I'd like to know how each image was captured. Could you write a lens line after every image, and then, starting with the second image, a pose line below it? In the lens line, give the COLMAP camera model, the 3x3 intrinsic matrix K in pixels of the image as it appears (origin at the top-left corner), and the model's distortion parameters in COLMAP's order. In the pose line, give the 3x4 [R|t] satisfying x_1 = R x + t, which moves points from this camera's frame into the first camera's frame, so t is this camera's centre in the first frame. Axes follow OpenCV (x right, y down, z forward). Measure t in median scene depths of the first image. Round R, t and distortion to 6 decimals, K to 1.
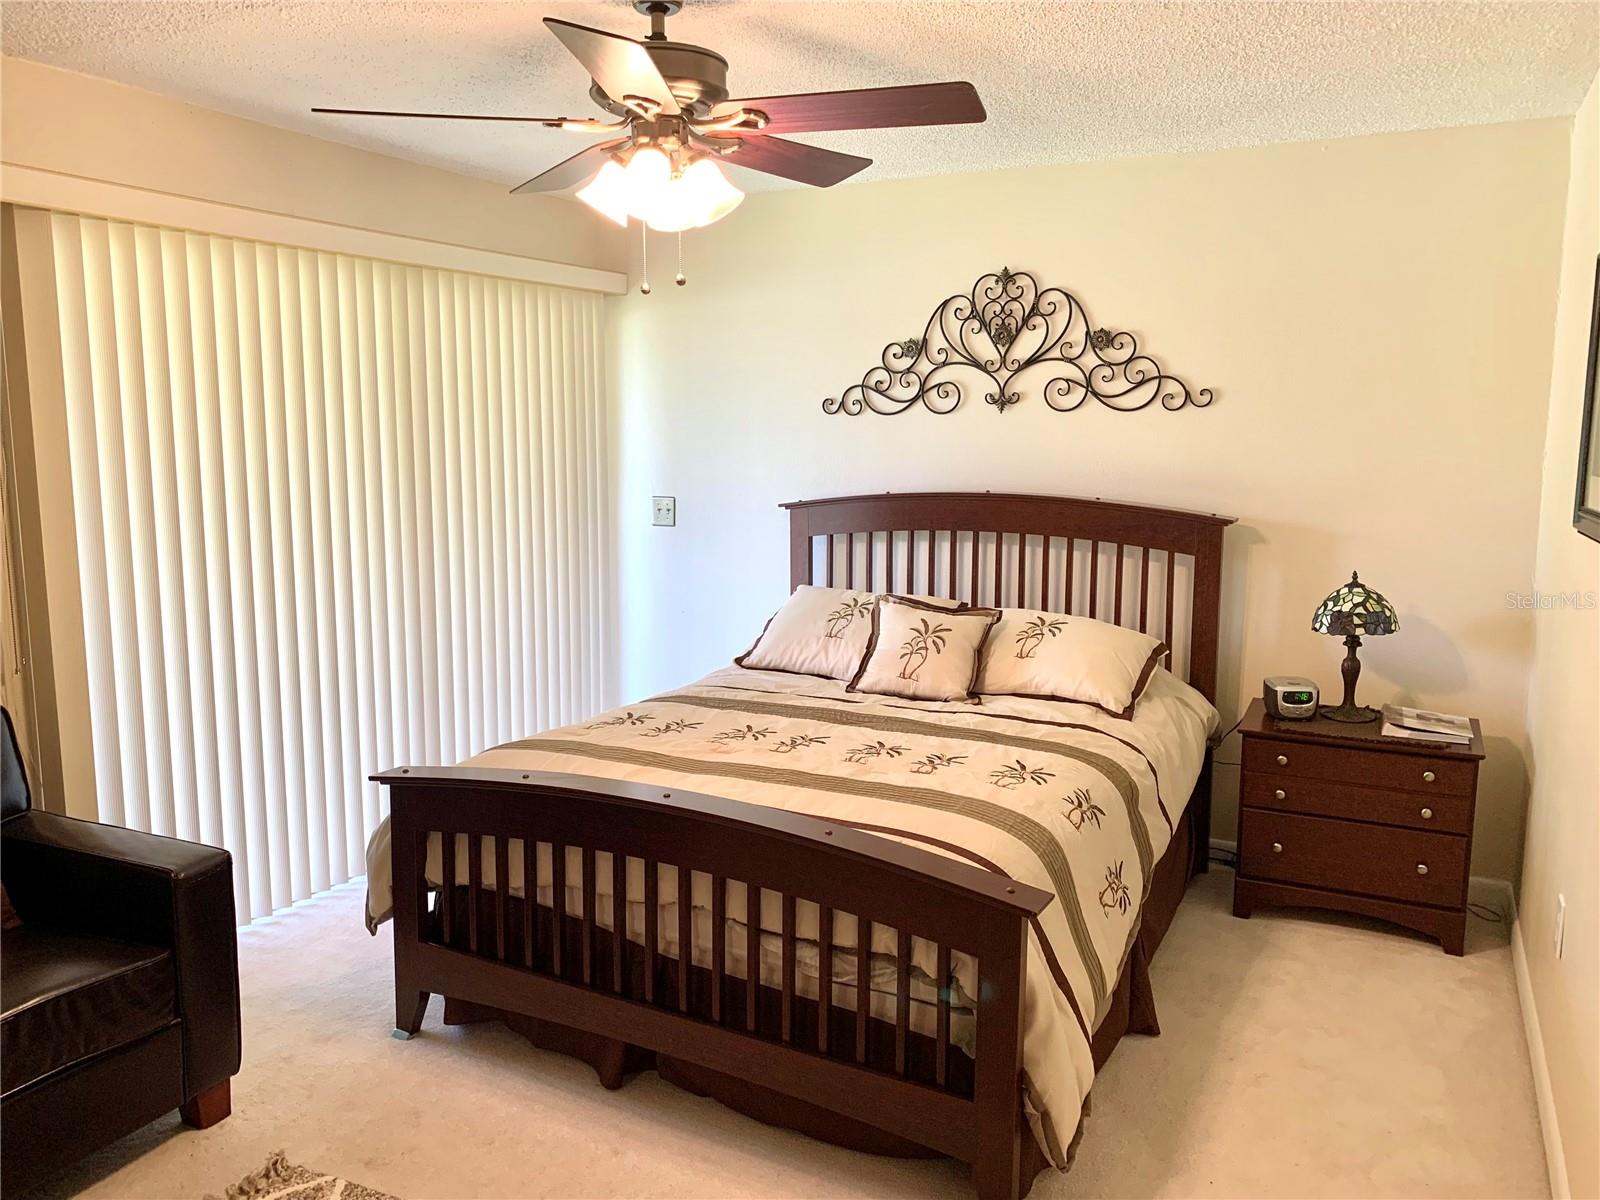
lens RADIAL K [[1206.3, 0, 792.8], [0, 1206.3, 604.3], [0, 0, 1]] dist [0.047323, -0.048910]
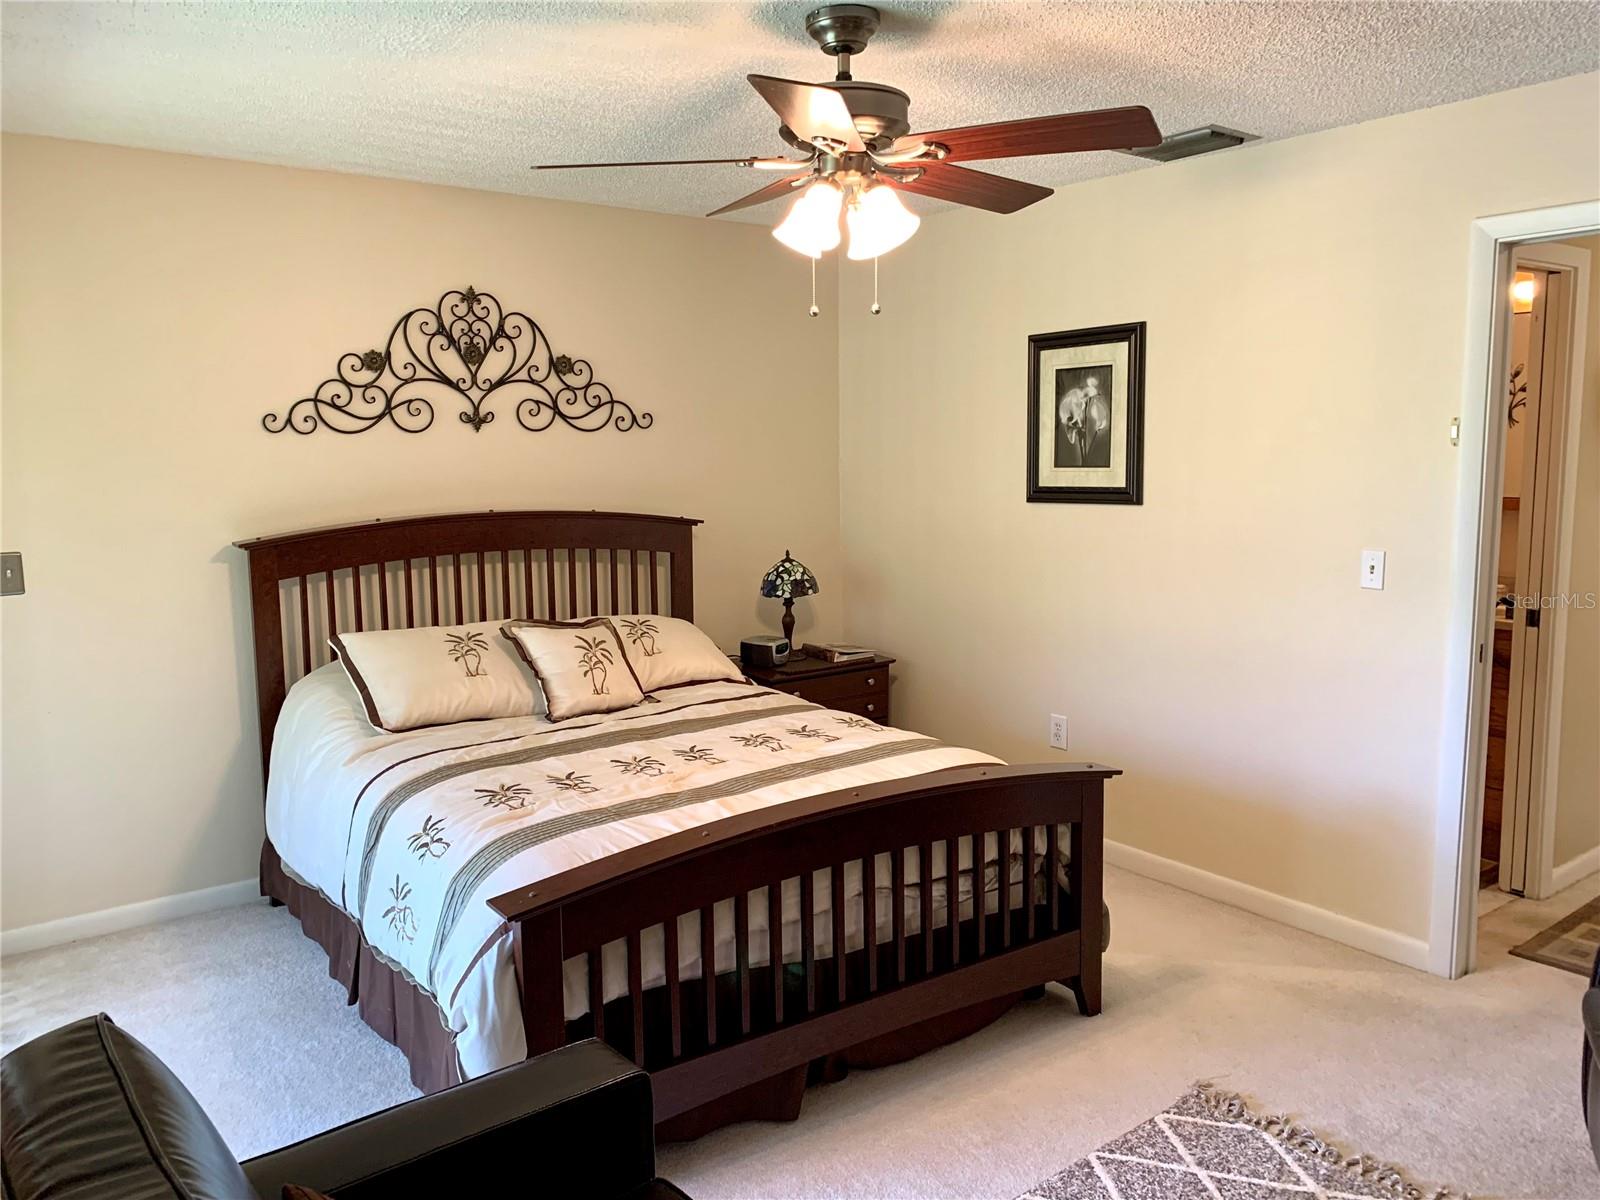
lens RADIAL K [[1206.3, 0, 793.4], [0, 1206.3, 593.7], [0, 0, 1]] dist [0.047323, -0.048910]
pose [[0.407345, -0.114515, 0.906066, -0.643686], [0.148929, 0.987157, 0.057809, -0.047456], [-0.901049, 0.111391, 0.419168, 0.372584]]
